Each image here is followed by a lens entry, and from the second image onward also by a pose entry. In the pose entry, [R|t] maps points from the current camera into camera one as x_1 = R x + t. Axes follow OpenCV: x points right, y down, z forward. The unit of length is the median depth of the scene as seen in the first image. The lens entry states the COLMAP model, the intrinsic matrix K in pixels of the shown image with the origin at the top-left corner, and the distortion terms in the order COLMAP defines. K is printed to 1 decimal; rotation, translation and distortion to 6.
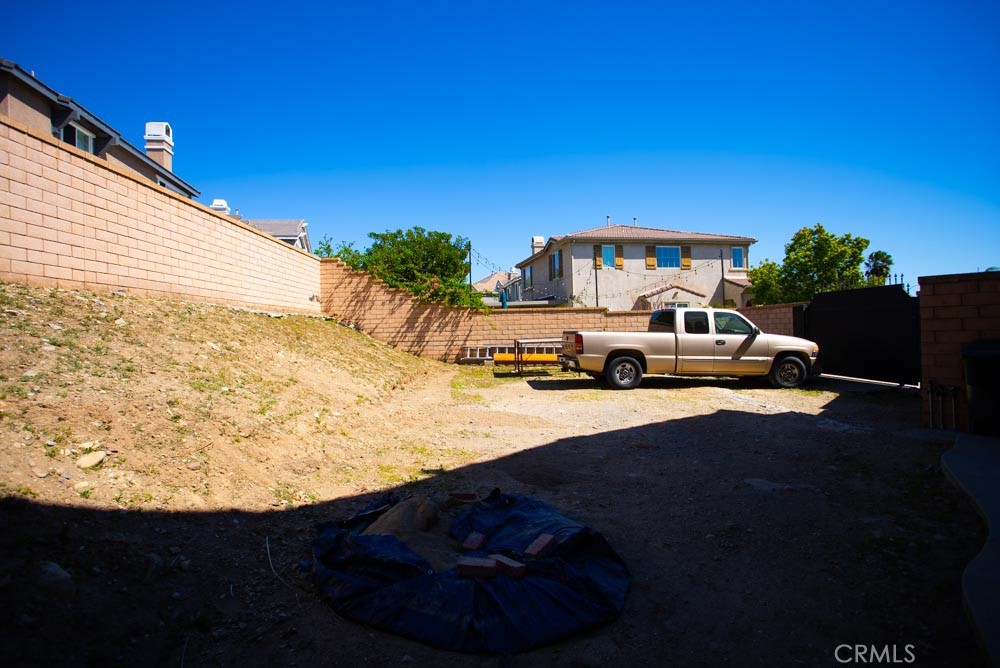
lens RADIAL K [[495.3, 0, 499.1], [0, 495.3, 334.7], [0, 0, 1]] dist [-0.068704, 0.029993]
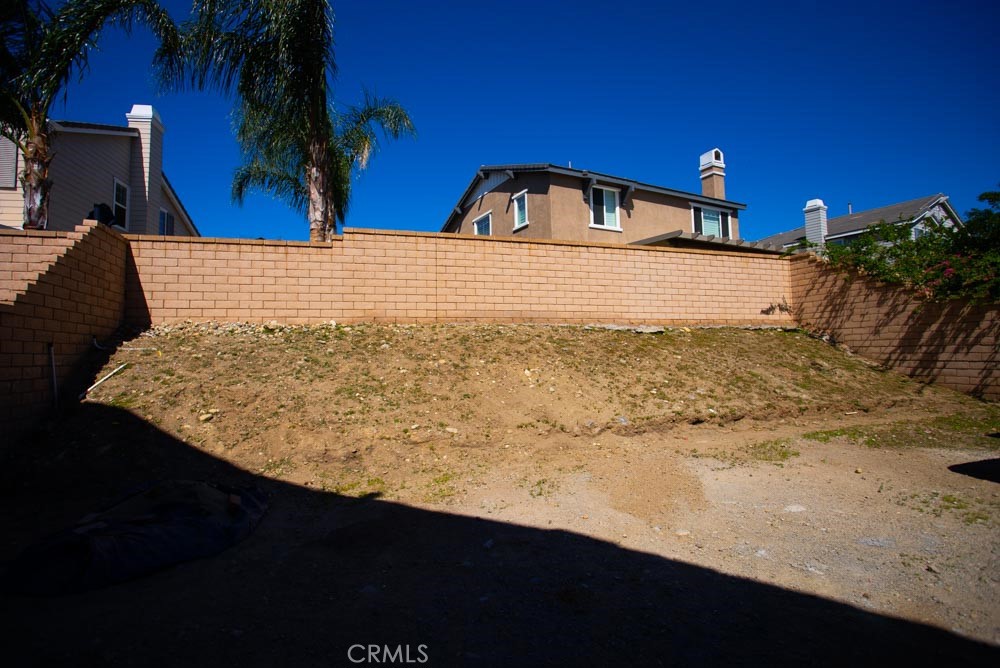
lens RADIAL K [[495.3, 0, 499.8], [0, 495.3, 338.2], [0, 0, 1]] dist [-0.068704, 0.029993]
pose [[0.278136, -0.007091, -0.960516, 0.281146], [0.001775, 0.999975, -0.006869, -0.013287], [0.960540, 0.000206, 0.278141, 0.301814]]
